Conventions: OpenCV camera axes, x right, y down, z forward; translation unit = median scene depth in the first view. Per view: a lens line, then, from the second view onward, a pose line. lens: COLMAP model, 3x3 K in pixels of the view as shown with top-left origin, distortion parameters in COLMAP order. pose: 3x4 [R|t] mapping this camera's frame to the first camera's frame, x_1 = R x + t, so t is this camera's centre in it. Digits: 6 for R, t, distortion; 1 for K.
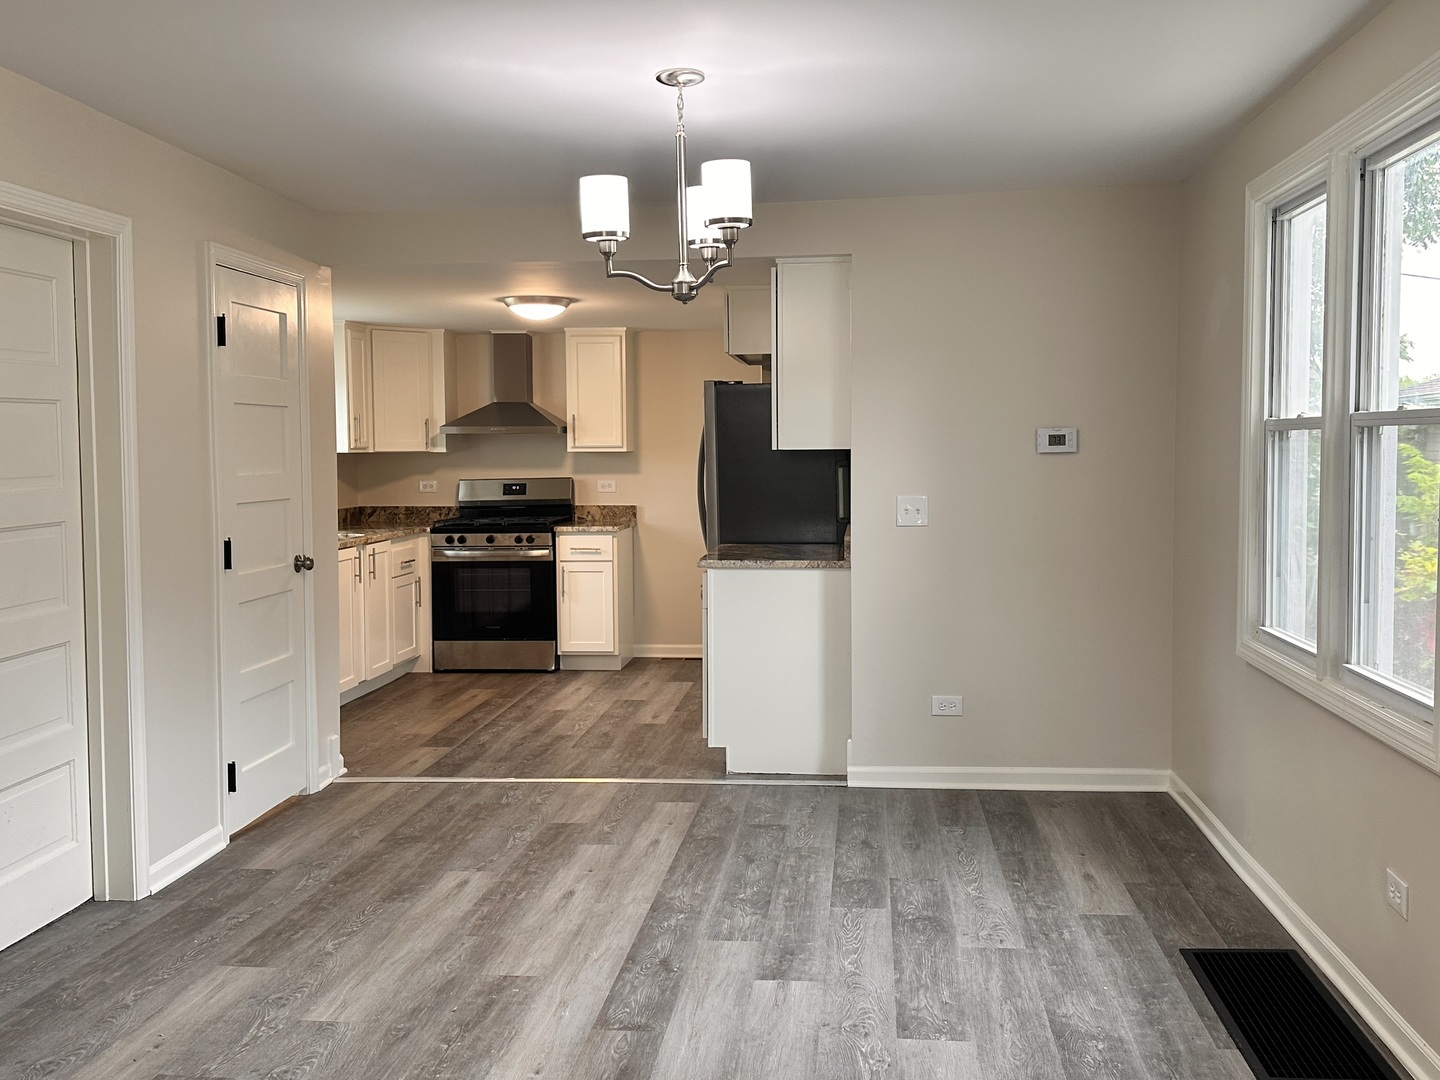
lens RADIAL K [[1387.3, 0, 721.7], [0, 1387.3, 524.2], [0, 0, 1]] dist [0.005955, -0.006216]
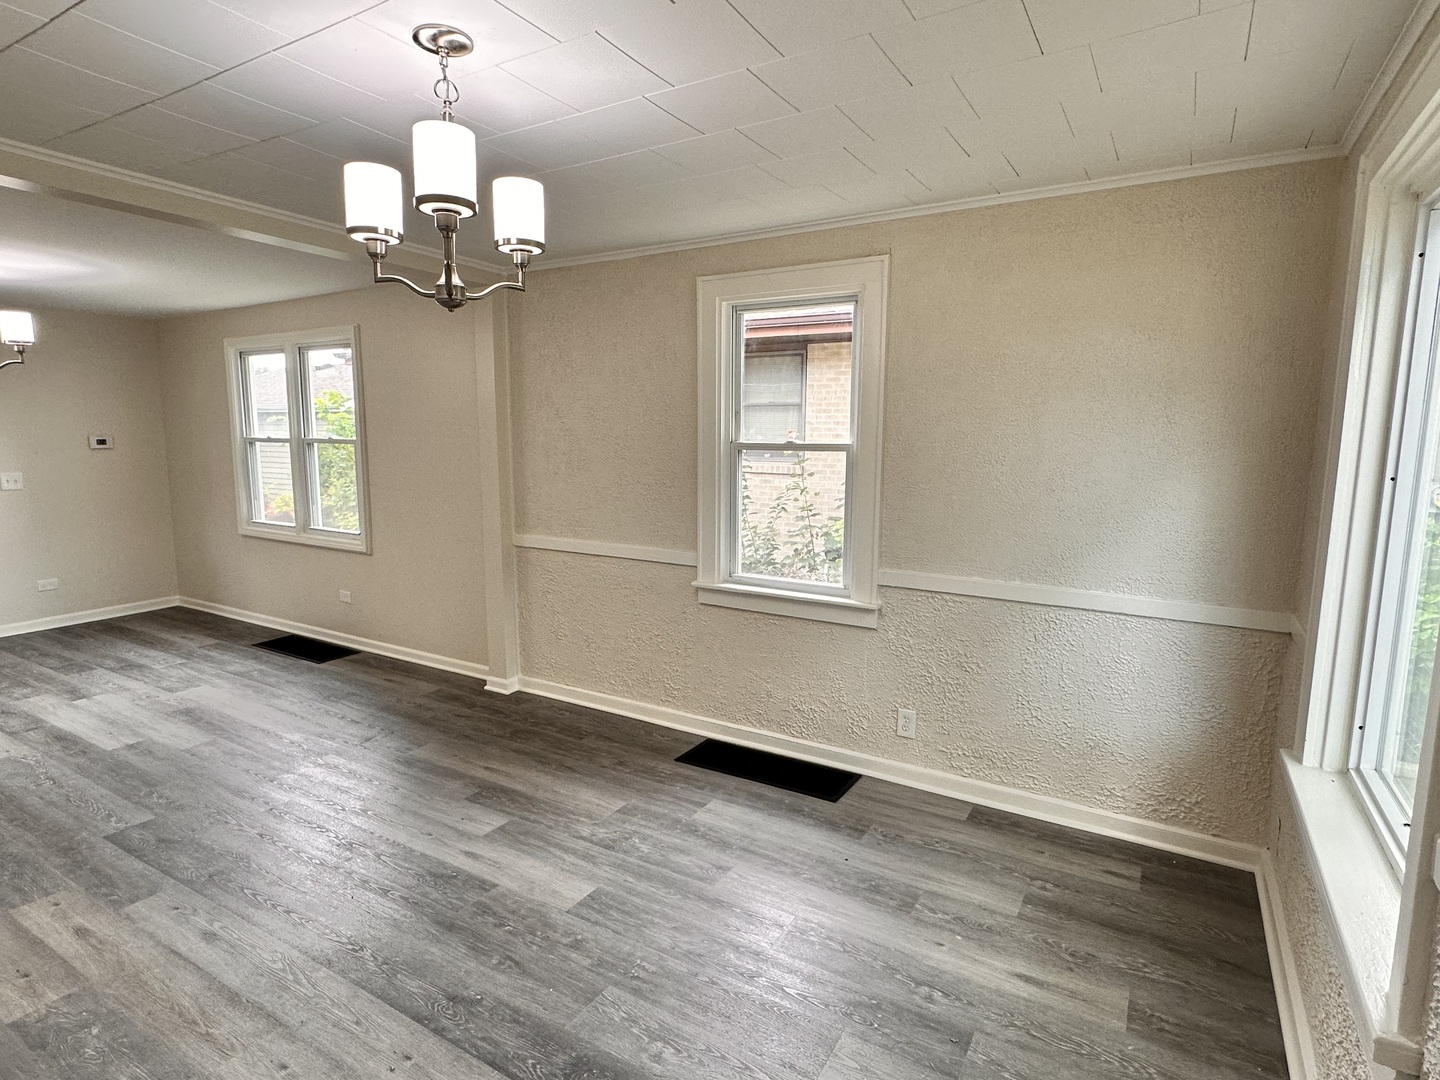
lens RADIAL K [[755.1, 0, 720.0], [0, 755.1, 540.0], [0, 0, 1]] dist [0.004249, -0.000121]
pose [[0.420731, -0.120639, 0.899128, -0.577750], [0.044762, 0.992672, 0.112245, -0.005434], [-0.906080, -0.006978, 0.423048, -0.399617]]
